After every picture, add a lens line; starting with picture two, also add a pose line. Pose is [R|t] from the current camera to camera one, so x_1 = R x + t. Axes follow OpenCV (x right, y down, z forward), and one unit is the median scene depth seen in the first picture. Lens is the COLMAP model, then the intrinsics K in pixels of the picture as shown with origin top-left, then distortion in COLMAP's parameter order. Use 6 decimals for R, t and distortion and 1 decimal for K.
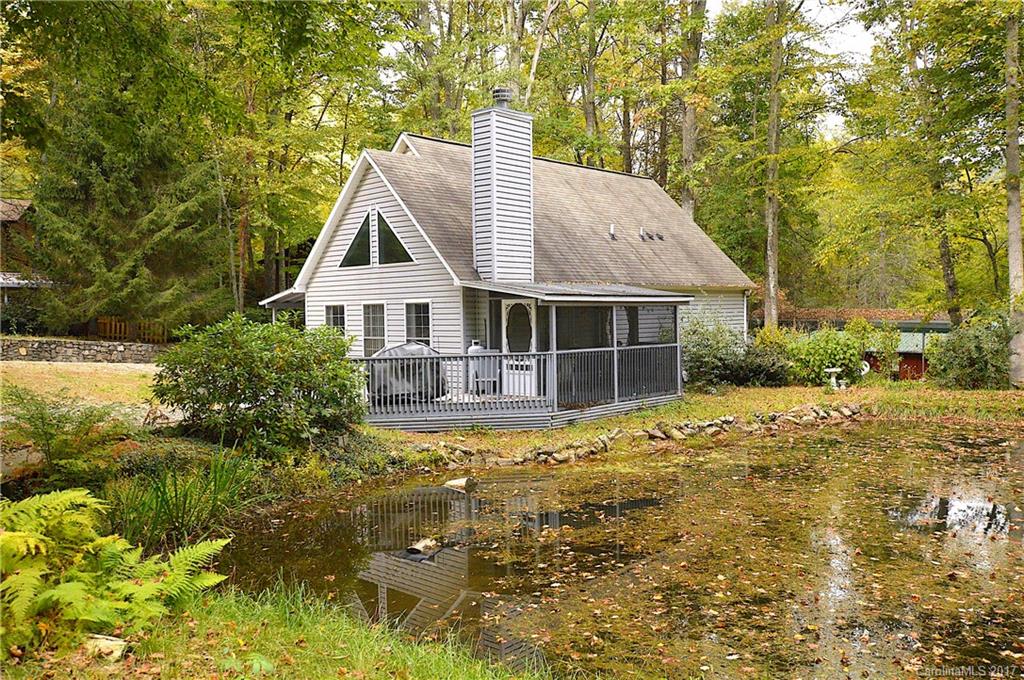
lens RADIAL K [[855.9, 0, 512.0], [0, 855.9, 341.4], [0, 0, 1]] dist [0.004444, 0.000252]
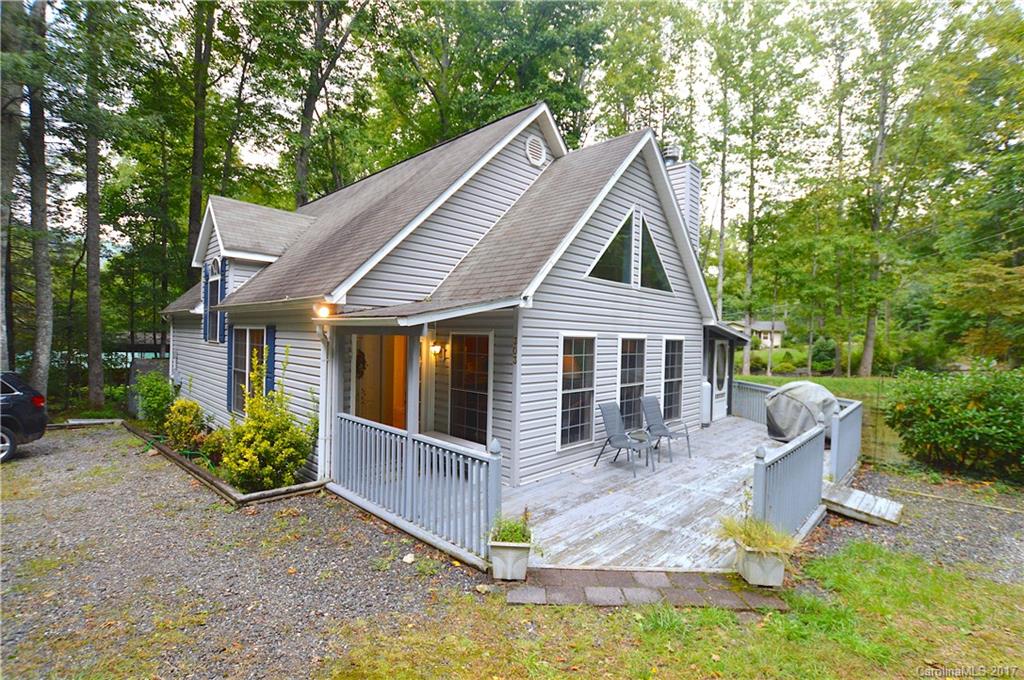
lens RADIAL K [[457.0, 0, 510.5], [0, 457.0, 340.4], [0, 0, 1]] dist [-0.033447, 0.006318]
pose [[0.032876, 0.025835, 0.999125, -0.557065], [0.030546, 0.999173, -0.026841, -0.035236], [-0.998993, 0.031402, 0.032059, 1.100830]]
